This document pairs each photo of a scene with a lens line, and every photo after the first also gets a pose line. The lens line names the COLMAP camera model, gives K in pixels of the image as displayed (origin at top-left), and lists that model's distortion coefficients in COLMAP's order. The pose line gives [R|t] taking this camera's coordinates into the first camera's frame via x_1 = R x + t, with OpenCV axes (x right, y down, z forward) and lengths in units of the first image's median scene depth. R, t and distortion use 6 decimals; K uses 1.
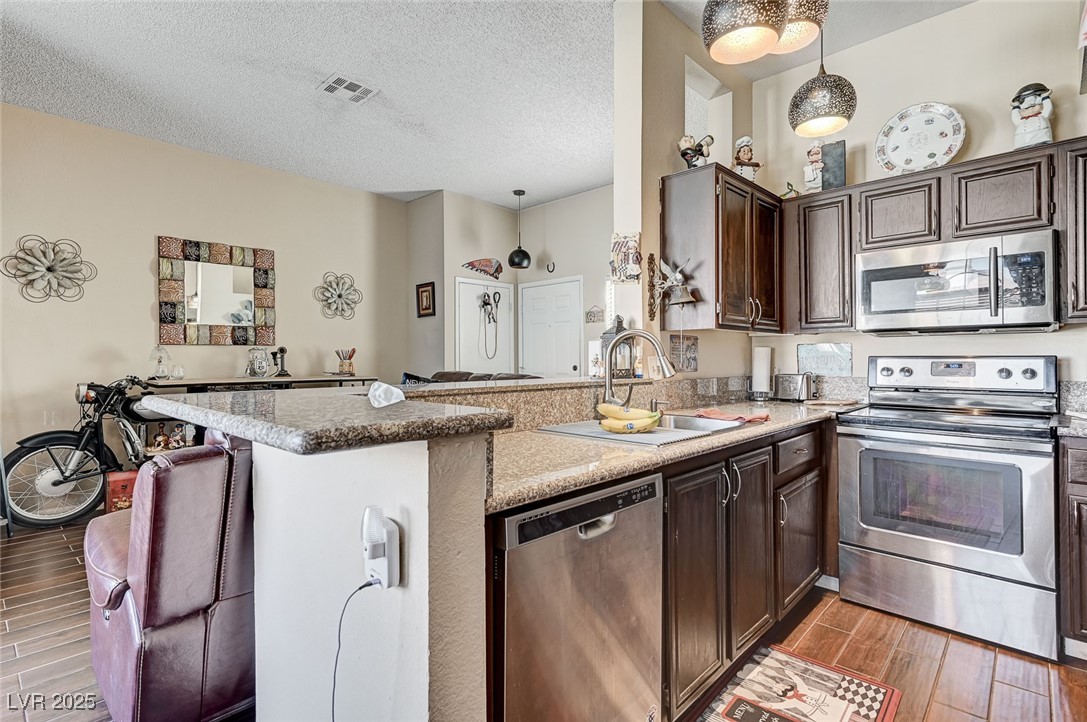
lens RADIAL K [[534.8, 0, 556.9], [0, 534.8, 355.2], [0, 0, 1]] dist [-0.000450, 0.000061]
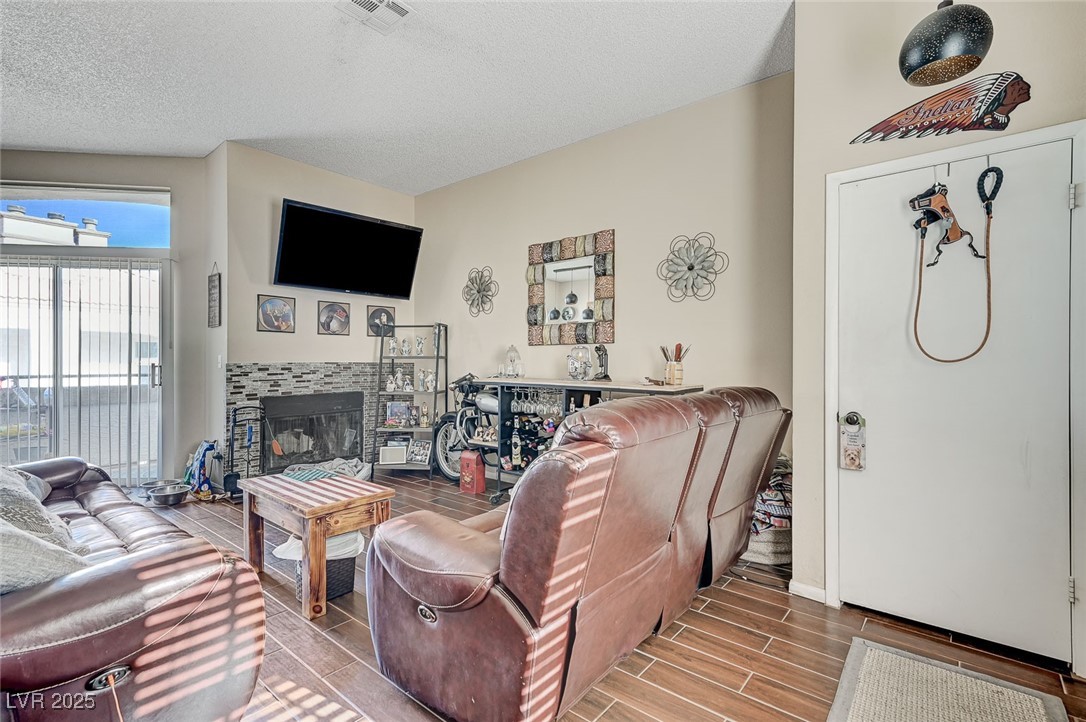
lens RADIAL K [[496.6, 0, 540.3], [0, 496.6, 362.3], [0, 0, 1]] dist [0.011795, 0.000068]
pose [[0.049533, 0.011561, -0.998706, 0.266351], [0.001384, 0.999931, 0.011644, 0.002894], [0.998772, -0.001959, 0.049514, 0.941084]]
